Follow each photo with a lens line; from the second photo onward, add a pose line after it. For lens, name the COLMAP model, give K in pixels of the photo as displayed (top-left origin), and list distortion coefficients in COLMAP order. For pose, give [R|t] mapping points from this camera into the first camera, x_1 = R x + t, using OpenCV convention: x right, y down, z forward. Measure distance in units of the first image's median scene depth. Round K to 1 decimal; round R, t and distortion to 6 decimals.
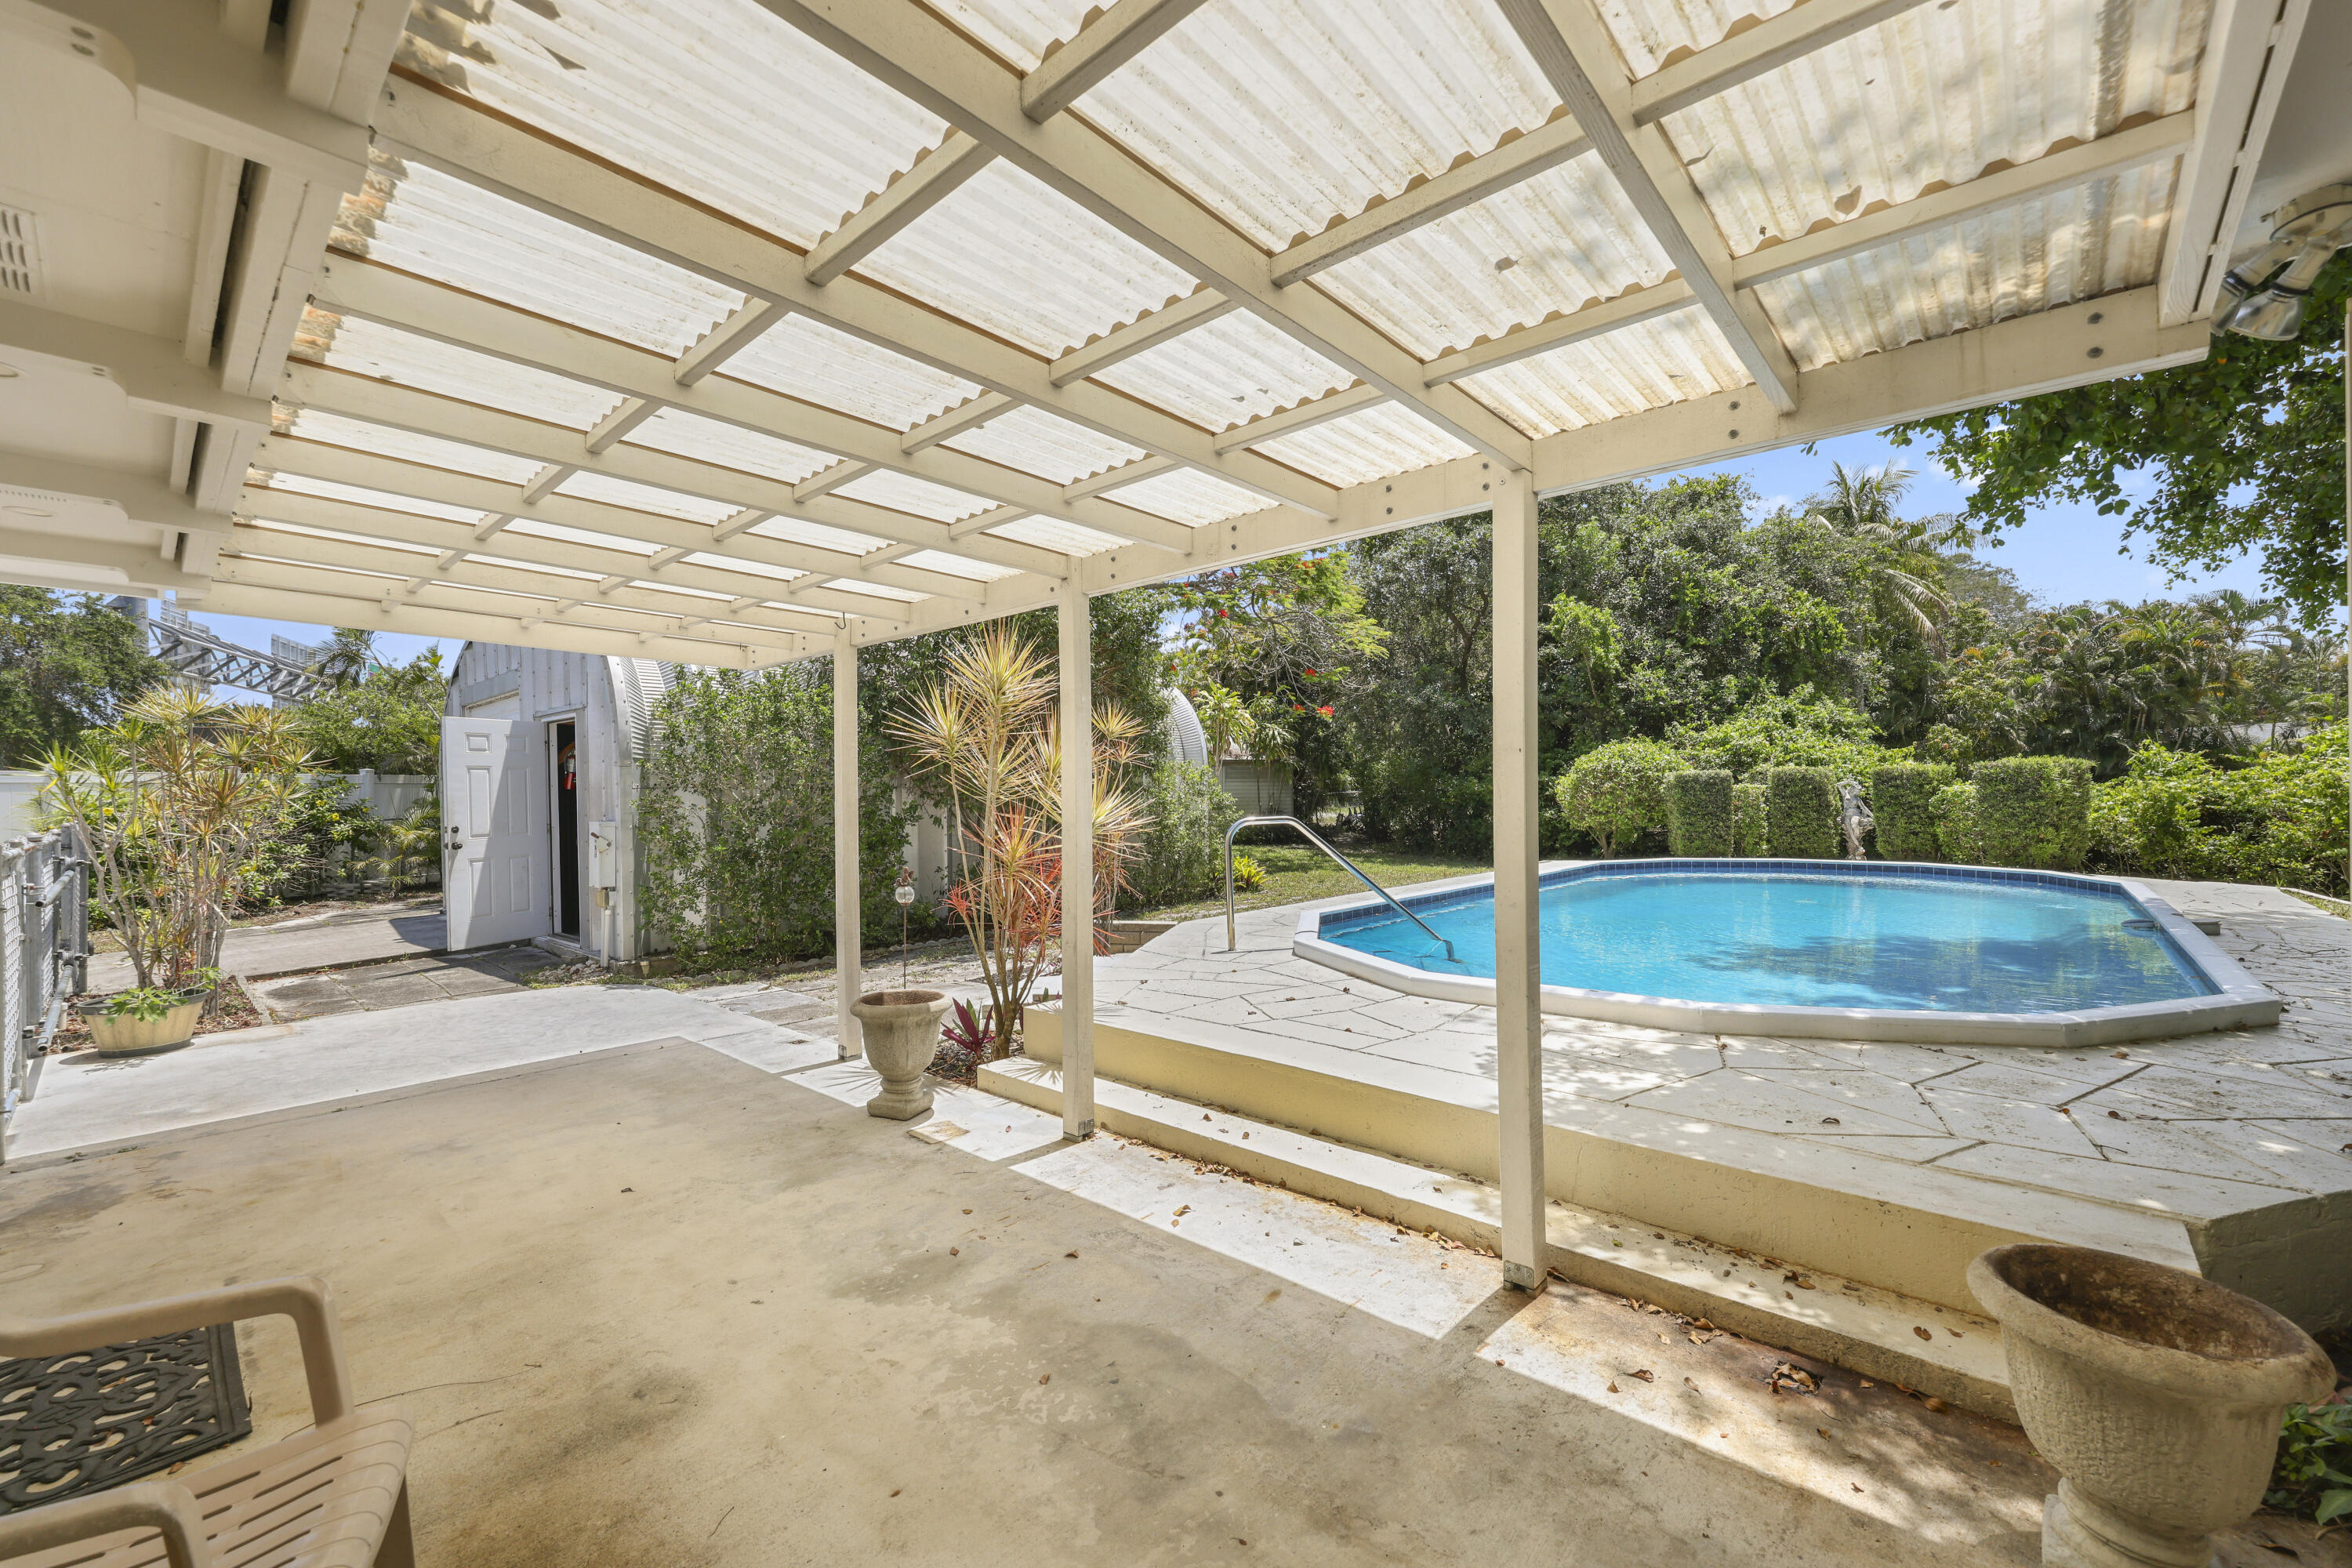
lens RADIAL K [[955.1, 0, 1187.1], [0, 955.1, 792.1], [0, 0, 1]] dist [0.004193, 0.000613]
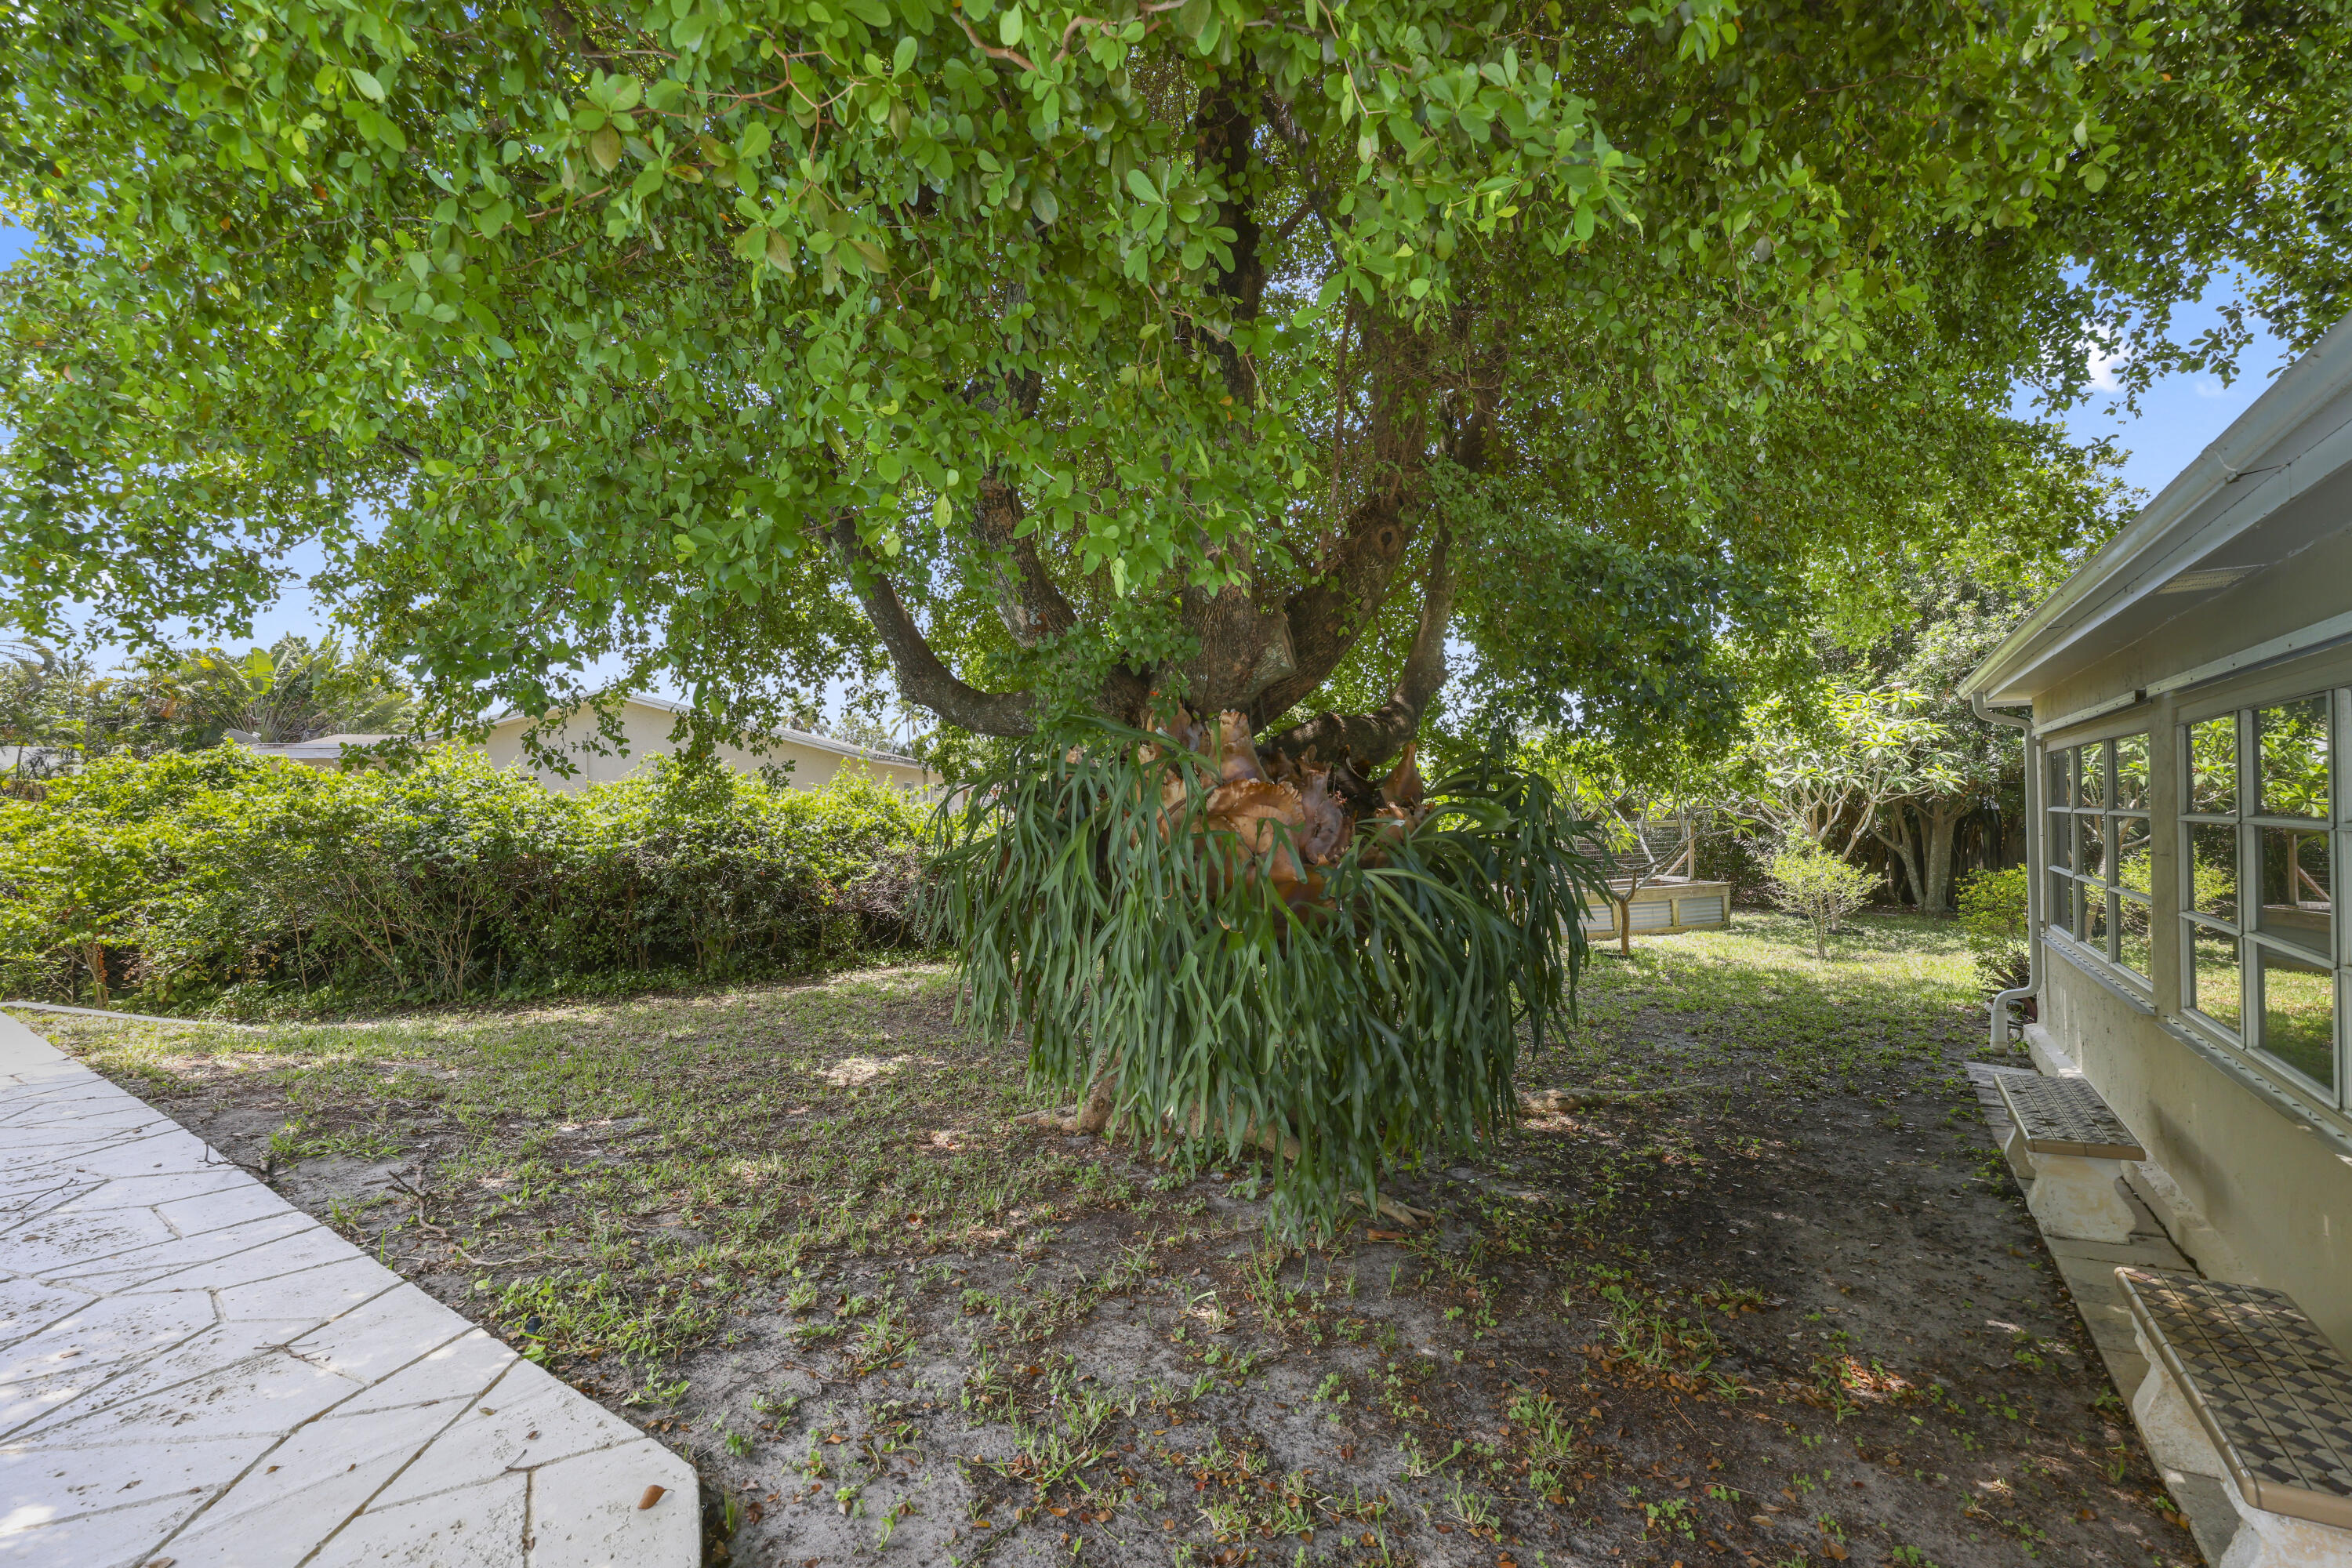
lens RADIAL K [[1009.6, 0, 1182.2], [0, 1009.6, 784.0], [0, 0, 1]] dist [0.004467, -0.000483]
pose [[-0.126372, 0.028213, 0.991582, 0.159075], [0.003559, 0.999602, -0.027987, -0.019029], [-0.991976, -0.000008, -0.126423, 0.131182]]
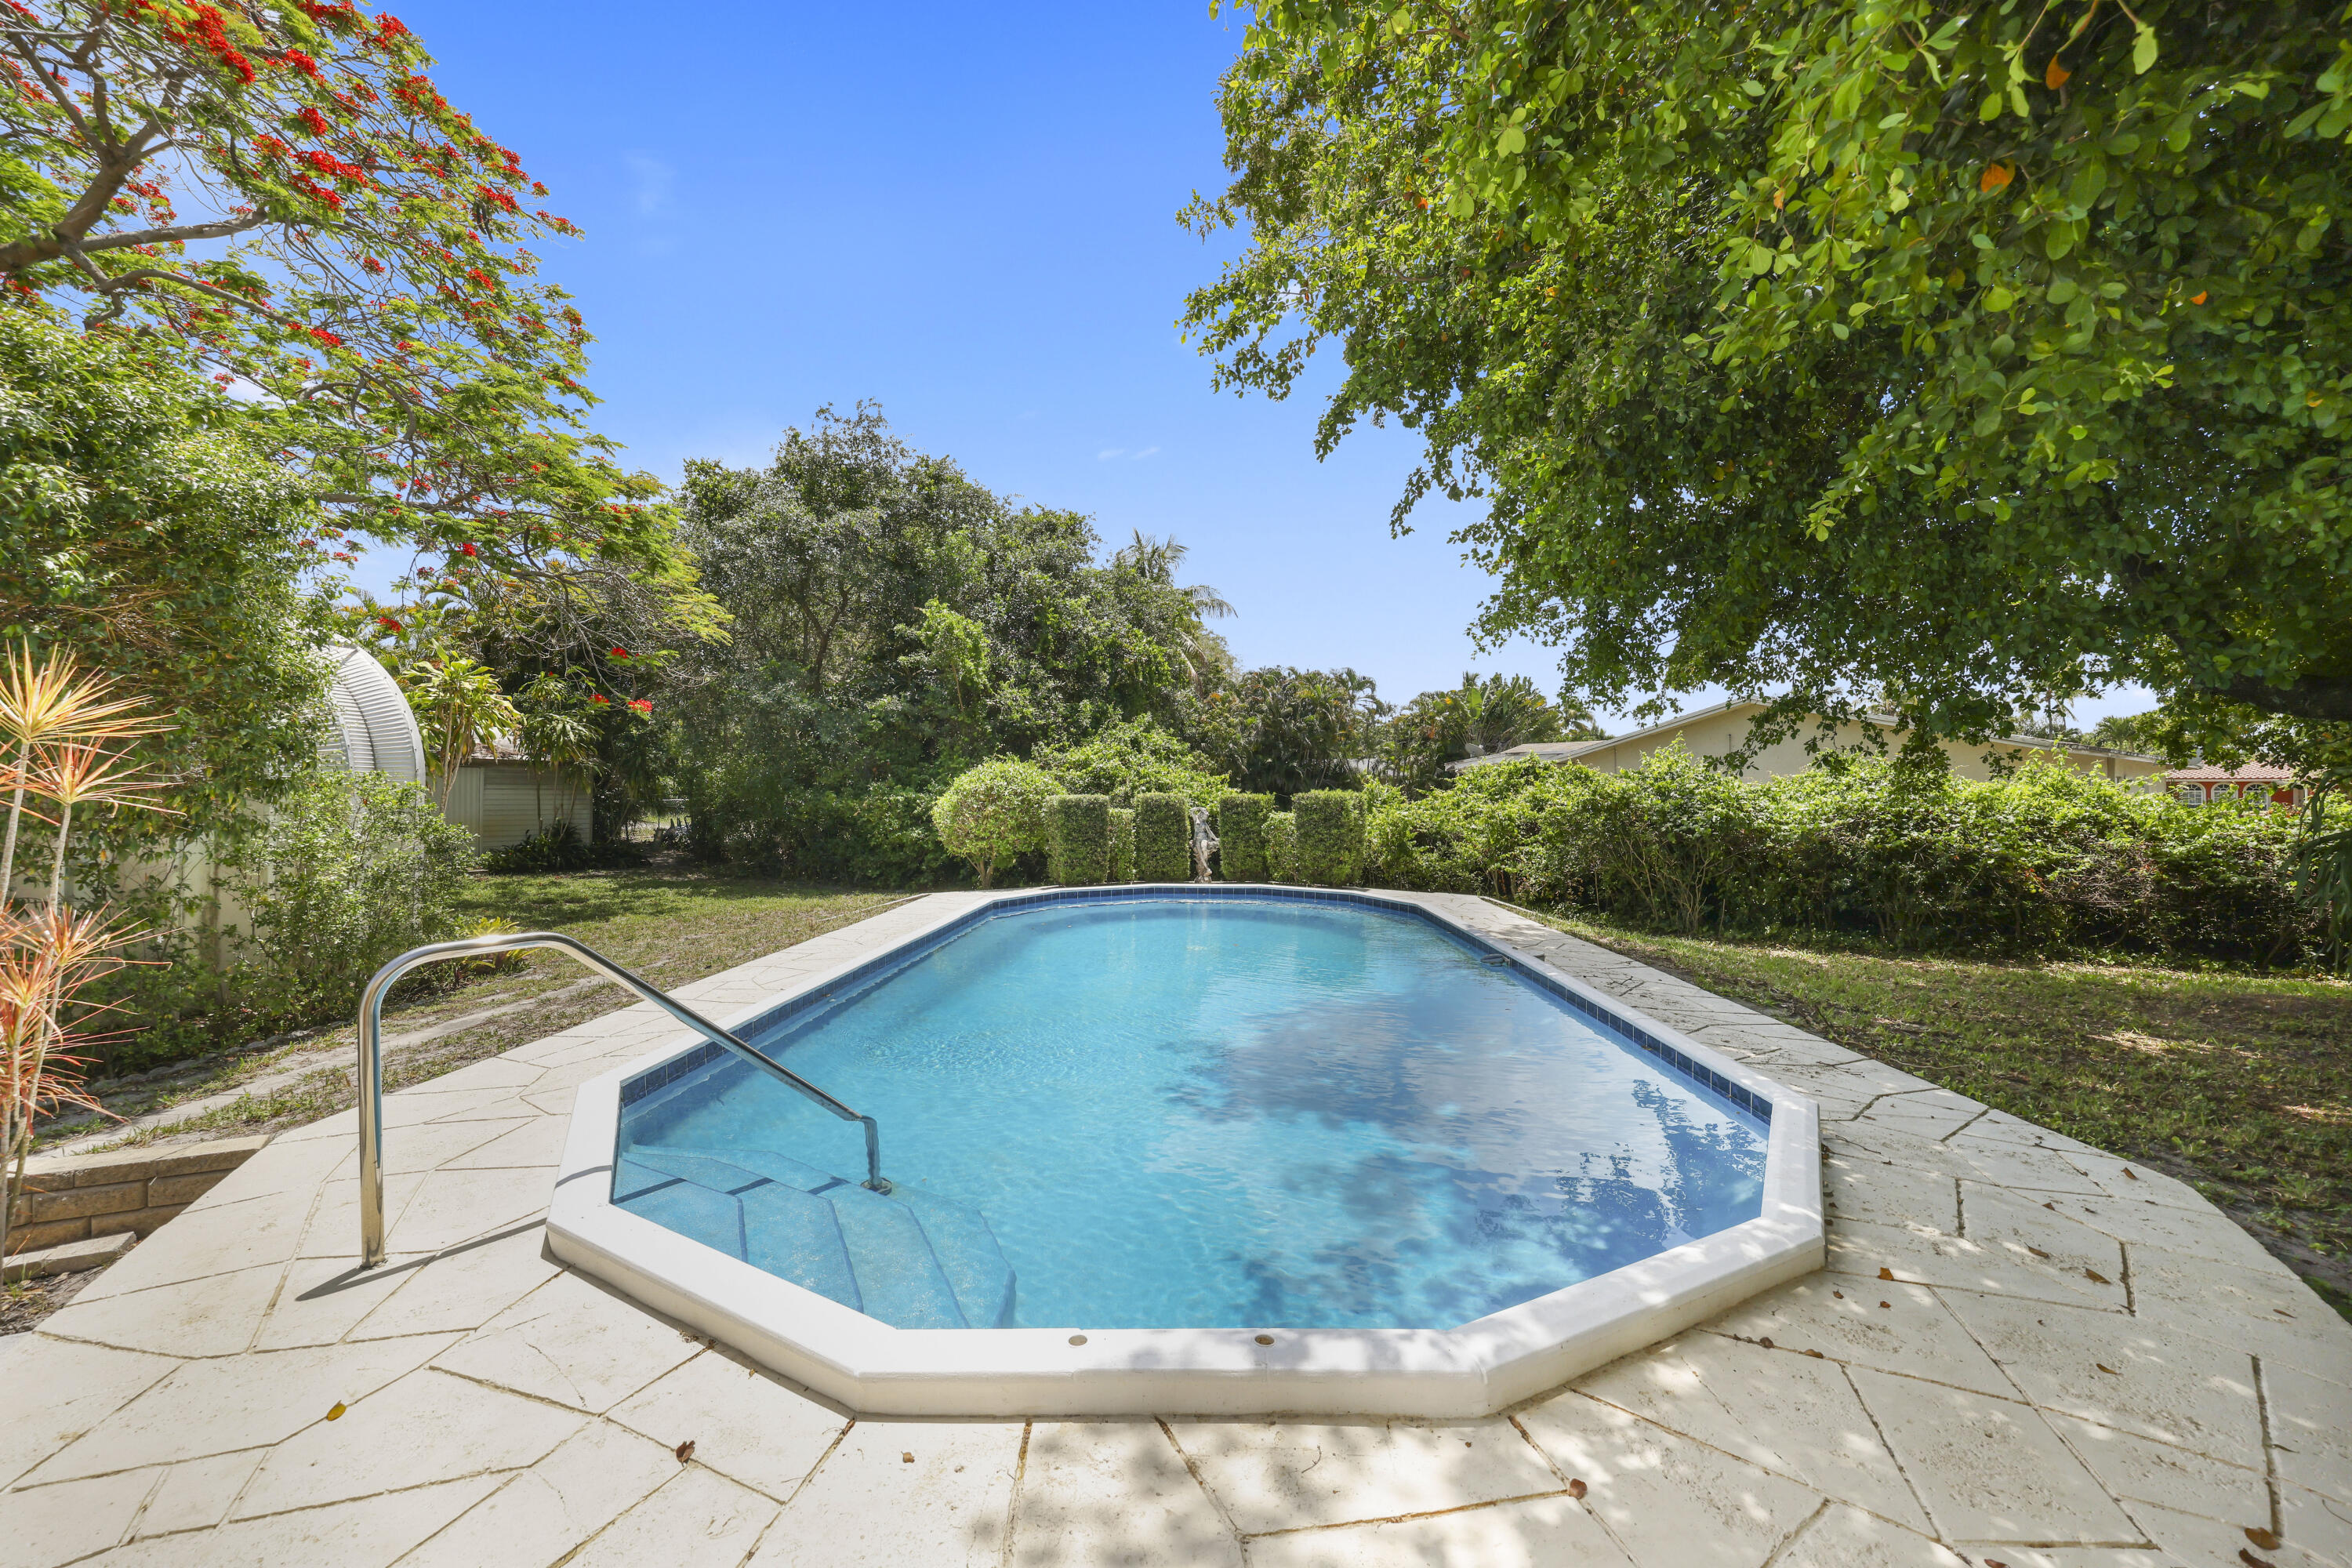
lens RADIAL K [[904.6, 0, 1173.1], [0, 904.6, 782.6], [0, 0, 1]] dist [0.004830, -0.000815]
pose [[0.779928, 0.020786, 0.625524, 0.023125], [-0.013338, 0.999773, -0.016592, -0.015726], [-0.625727, 0.004597, 0.780029, 0.160975]]
